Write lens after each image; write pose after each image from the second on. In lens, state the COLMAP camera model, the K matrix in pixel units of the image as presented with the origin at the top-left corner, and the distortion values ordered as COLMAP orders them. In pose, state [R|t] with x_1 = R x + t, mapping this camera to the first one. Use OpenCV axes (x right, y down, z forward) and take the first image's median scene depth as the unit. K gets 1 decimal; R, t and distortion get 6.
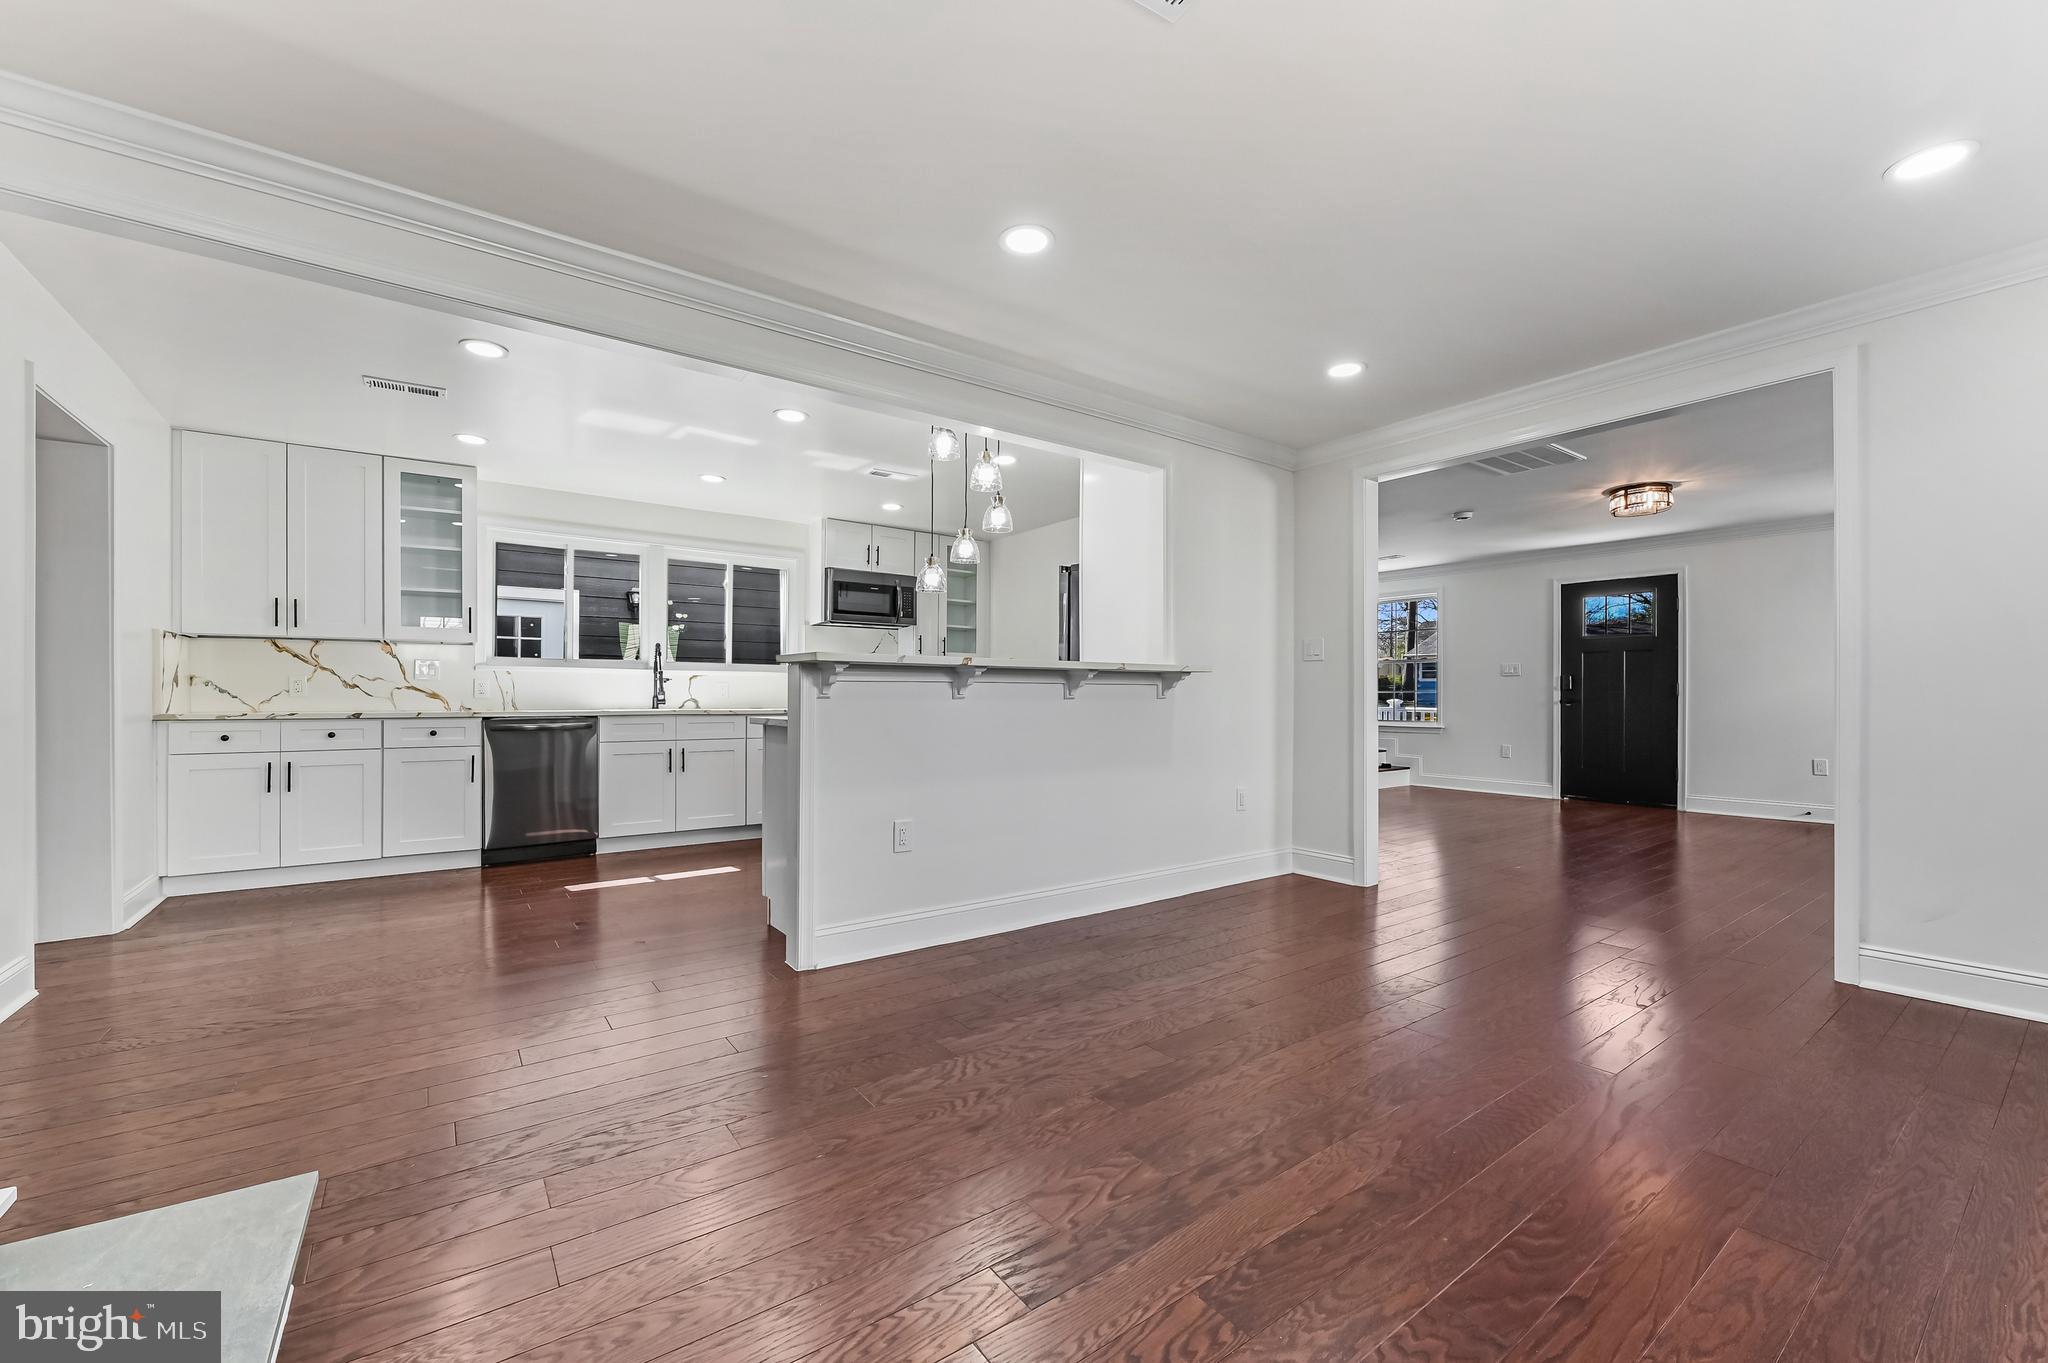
lens RADIAL K [[822.4, 0, 1024.0], [0, 822.4, 681.5], [0, 0, 1]] dist [-0.003780, -0.000067]
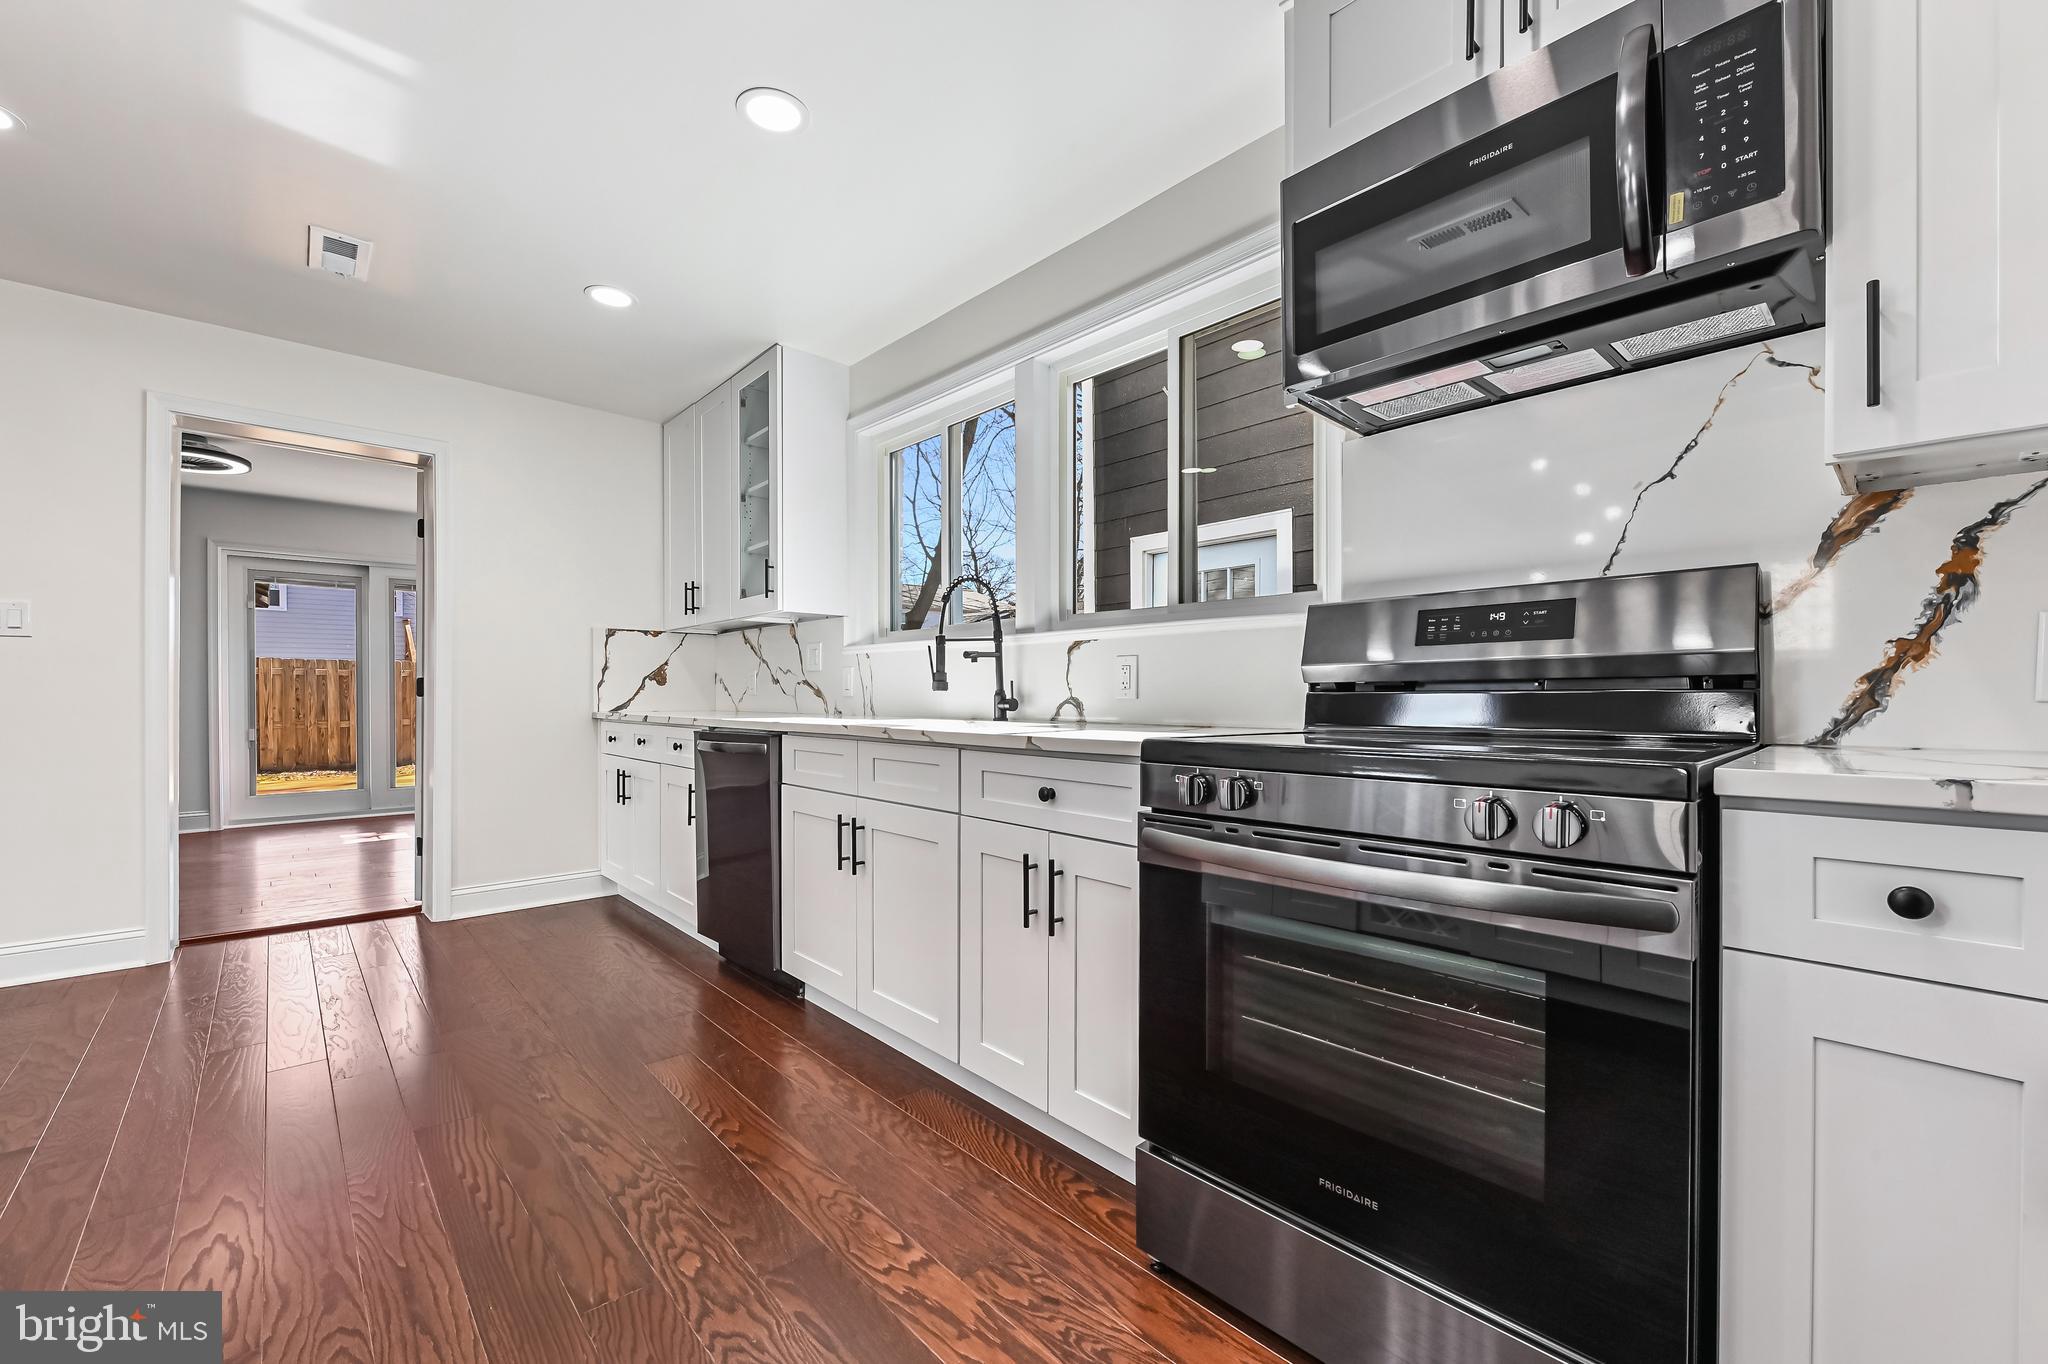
lens RADIAL K [[838.8, 0, 1029.7], [0, 838.8, 697.0], [0, 0, 1]] dist [0.000434, 0.000101]
pose [[0.107472, 0.003130, -0.994203, 0.020273], [0.020066, 0.999785, 0.005316, 0.021548], [0.994006, -0.020521, 0.107386, 1.167257]]
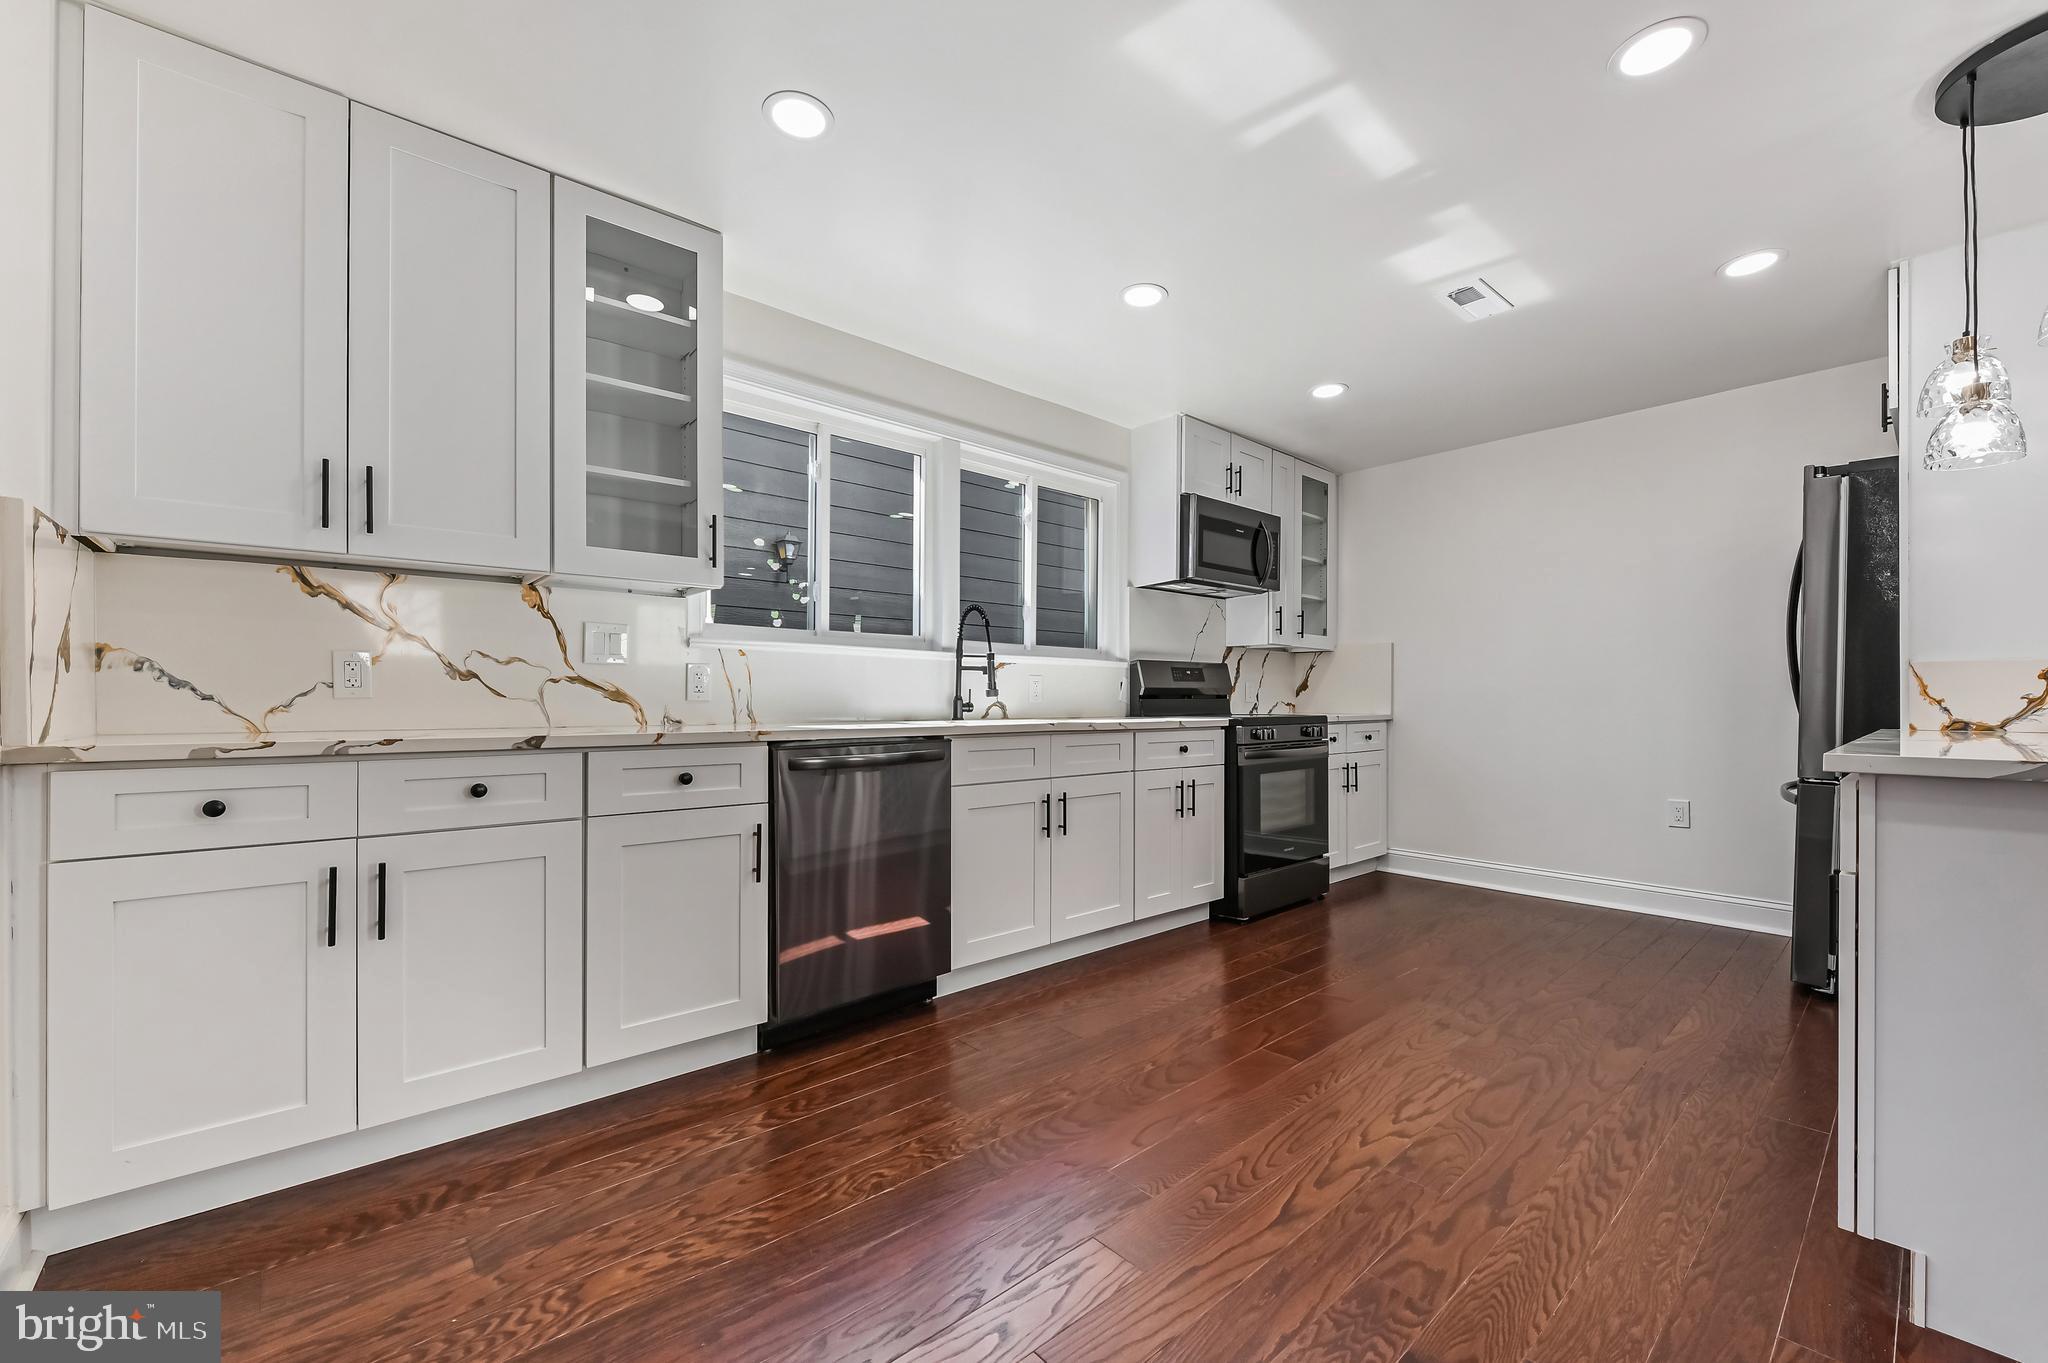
lens RADIAL K [[817.5, 0, 1026.8], [0, 817.5, 699.2], [0, 0, 1]] dist [-0.008543, -0.000509]
pose [[0.994792, 0.002052, 0.101906, -0.553814], [-0.003837, 0.999843, 0.017323, 0.010084], [-0.101854, -0.017623, 0.994643, 0.512858]]
